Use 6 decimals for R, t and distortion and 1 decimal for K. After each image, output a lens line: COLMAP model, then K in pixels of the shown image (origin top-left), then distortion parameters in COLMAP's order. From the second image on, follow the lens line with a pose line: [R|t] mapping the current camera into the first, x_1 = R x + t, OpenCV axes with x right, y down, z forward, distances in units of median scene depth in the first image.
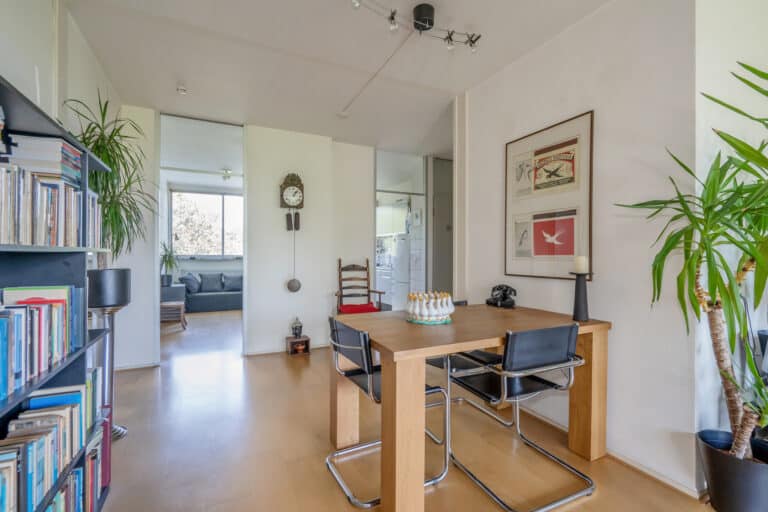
lens RADIAL K [[354.3, 0, 384.0], [0, 354.3, 256.0], [0, 0, 1]] dist [0.001479, 0.000230]
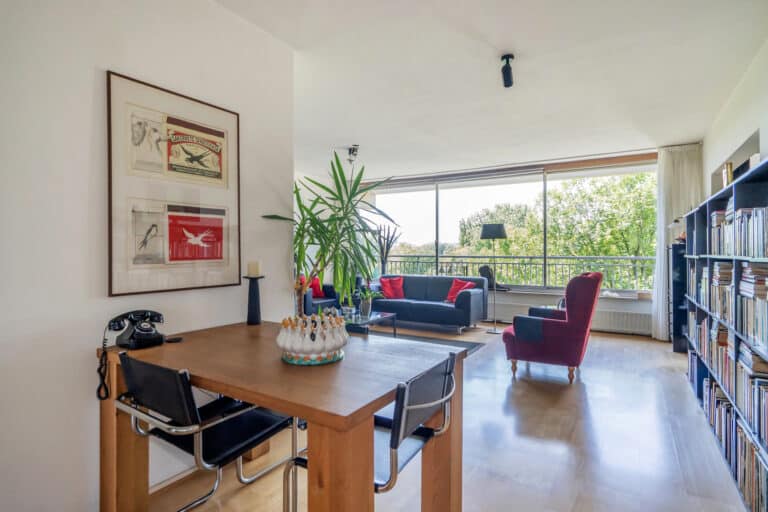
lens RADIAL K [[409.5, 0, 381.8], [0, 409.5, 251.2], [0, 0, 1]] dist [0.000671, -0.000069]
pose [[-0.532379, -0.004439, 0.846494, -0.347223], [0.003894, 0.999963, 0.007692, -0.017940], [-0.846497, 0.007391, -0.532342, 0.733180]]
